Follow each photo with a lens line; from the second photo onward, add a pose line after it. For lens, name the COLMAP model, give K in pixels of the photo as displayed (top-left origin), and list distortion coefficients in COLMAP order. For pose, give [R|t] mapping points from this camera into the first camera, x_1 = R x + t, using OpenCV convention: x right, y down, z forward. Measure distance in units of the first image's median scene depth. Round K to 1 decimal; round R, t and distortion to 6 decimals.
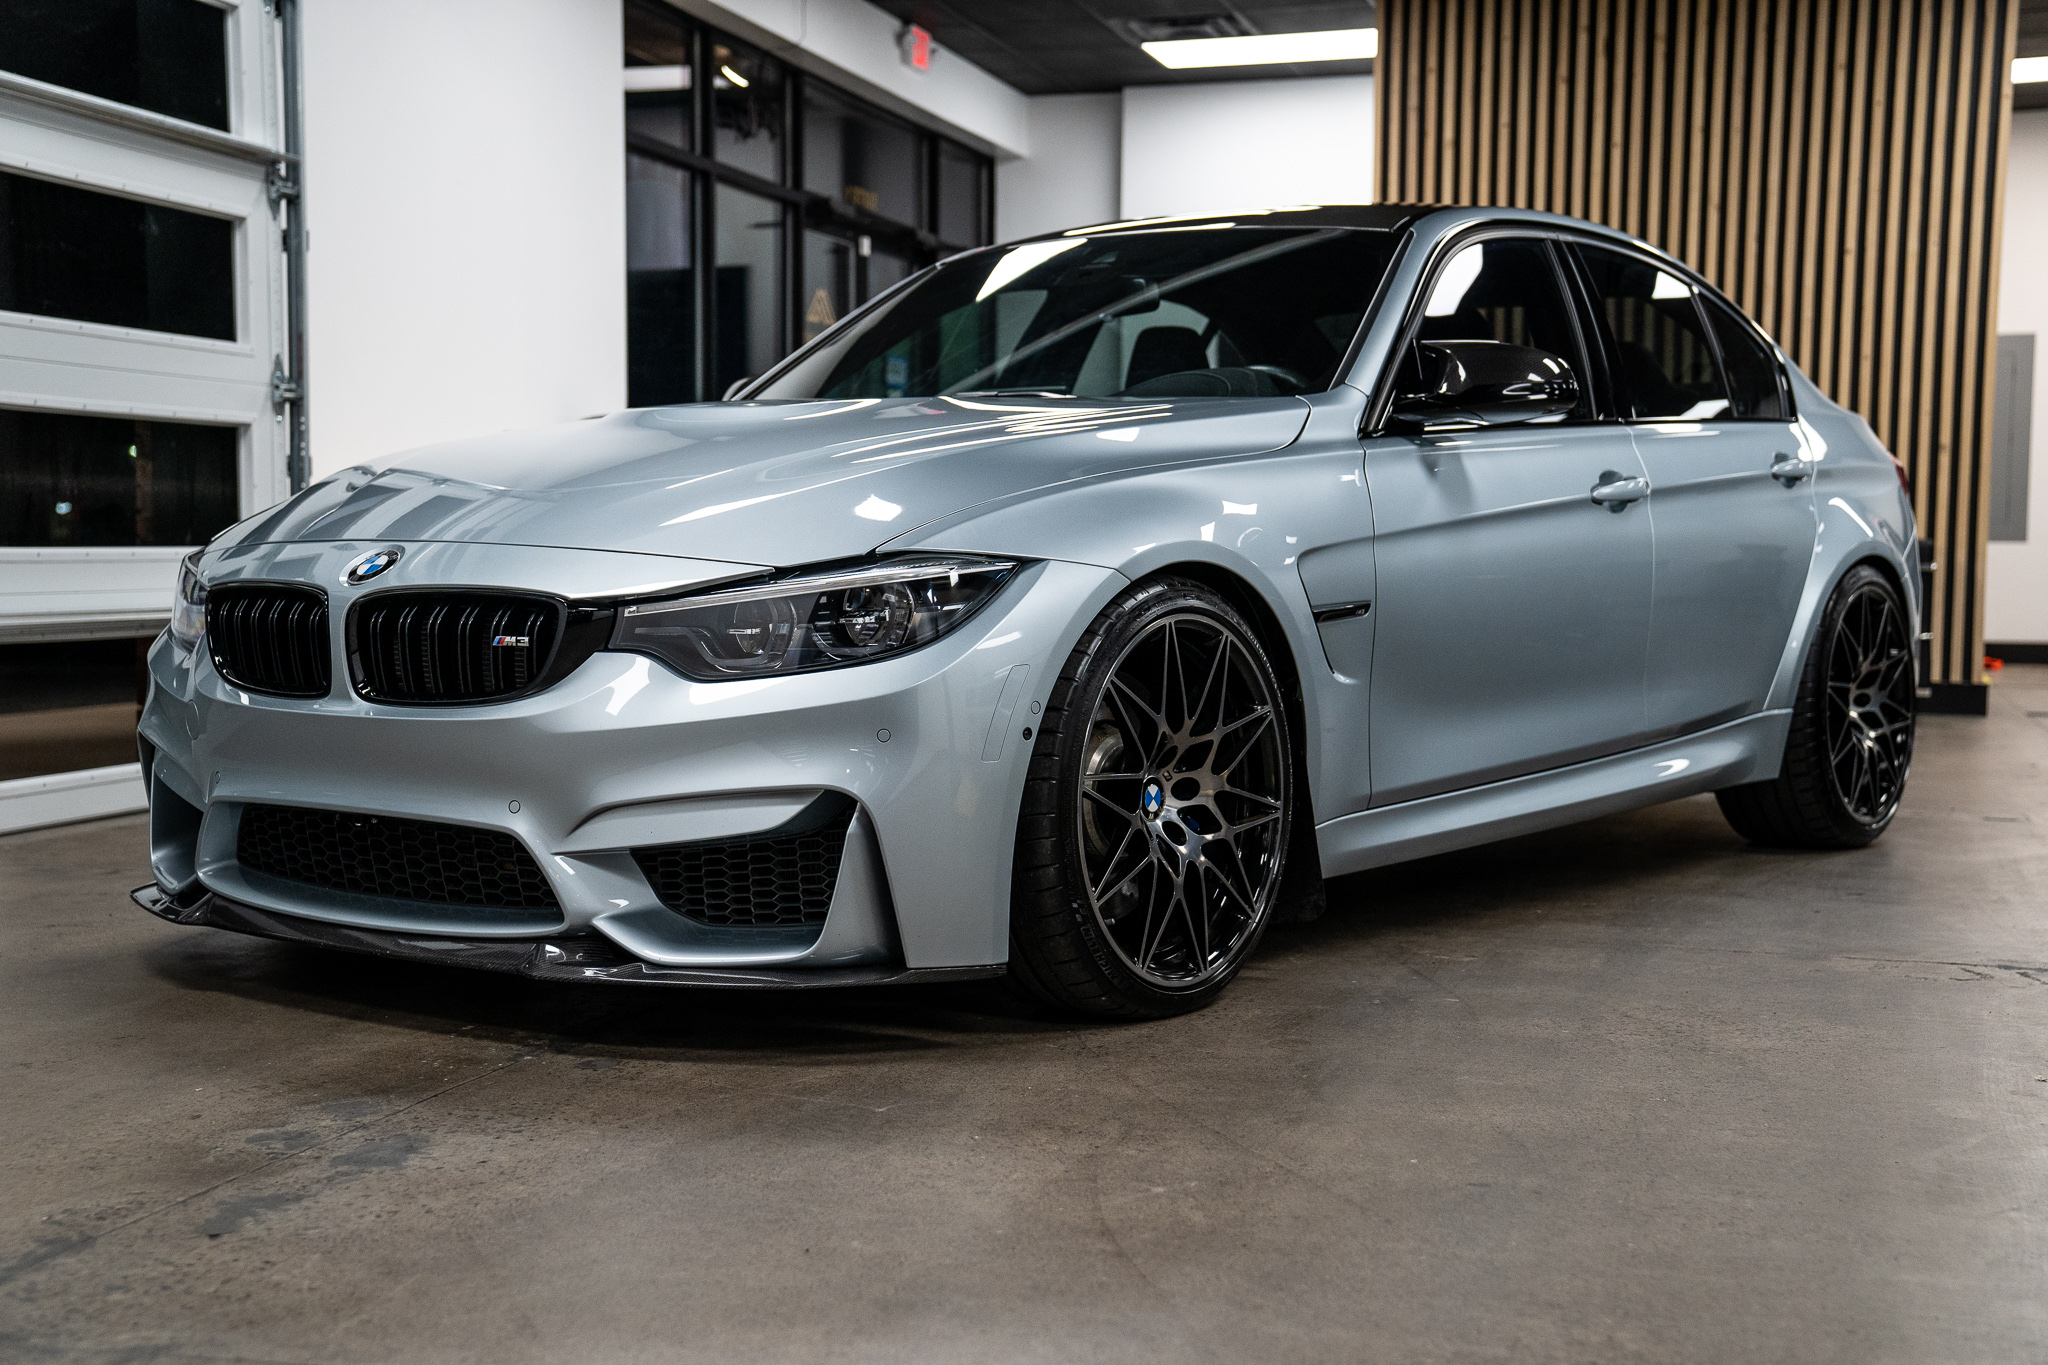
lens RADIAL K [[2623.8, 0, 1007.5], [0, 2623.8, 686.3], [0, 0, 1]] dist [0.098909, 0.000000]
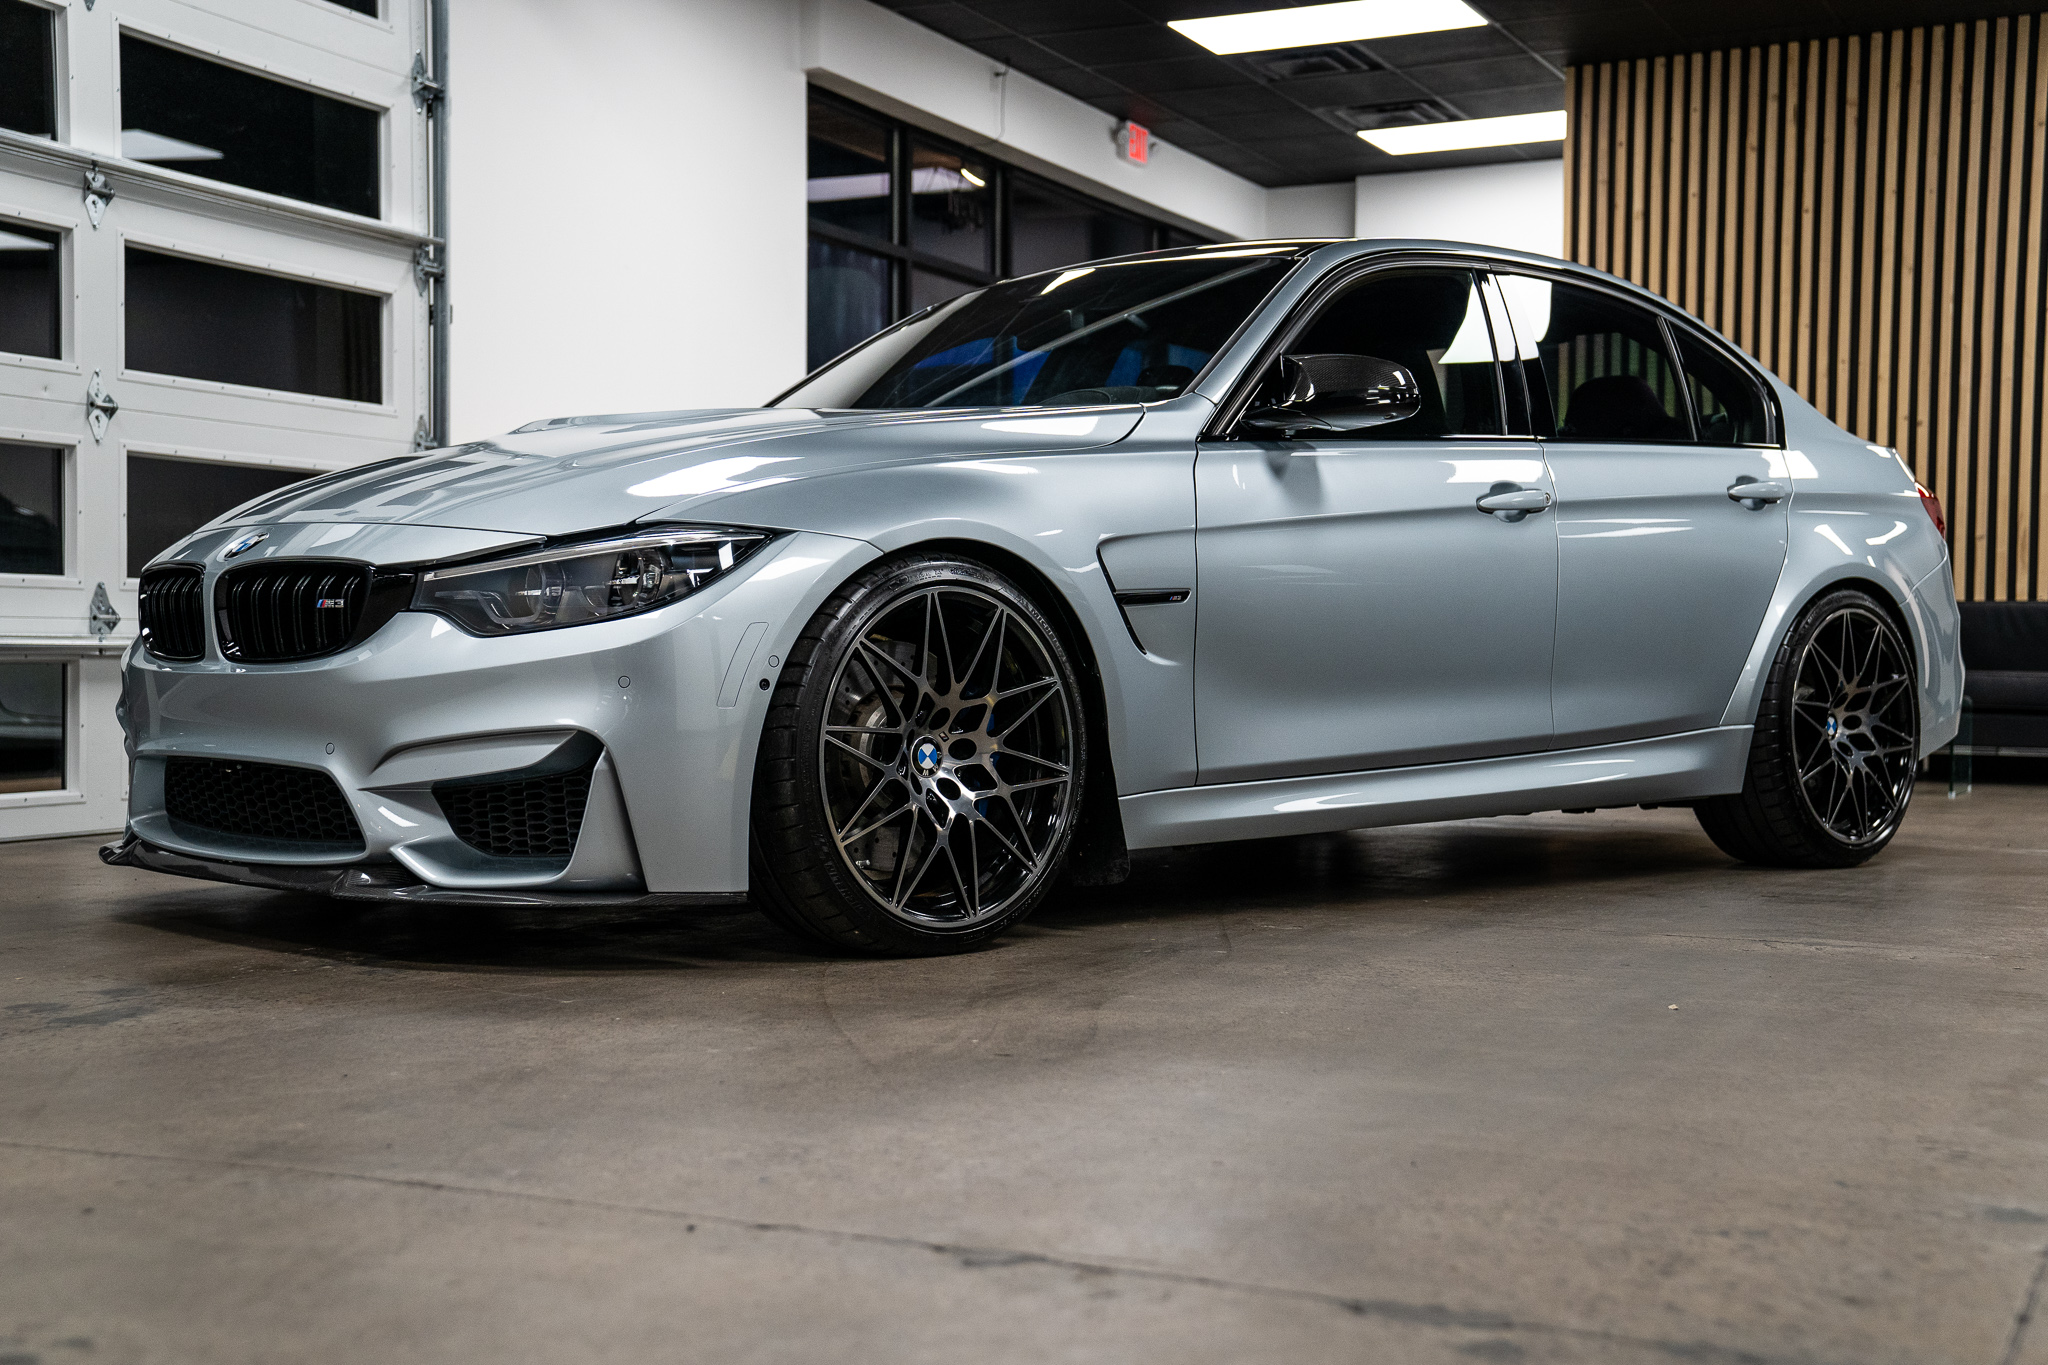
lens RADIAL K [[2592.3, 0, 966.3], [0, 2592.3, 664.7], [0, 0, 1]] dist [0.093137, 0.000000]
pose [[0.985139, 0.001857, -0.171750, 0.228871], [-0.010654, 0.998677, -0.050310, 0.052352], [0.171429, 0.051392, 0.983855, -0.052762]]
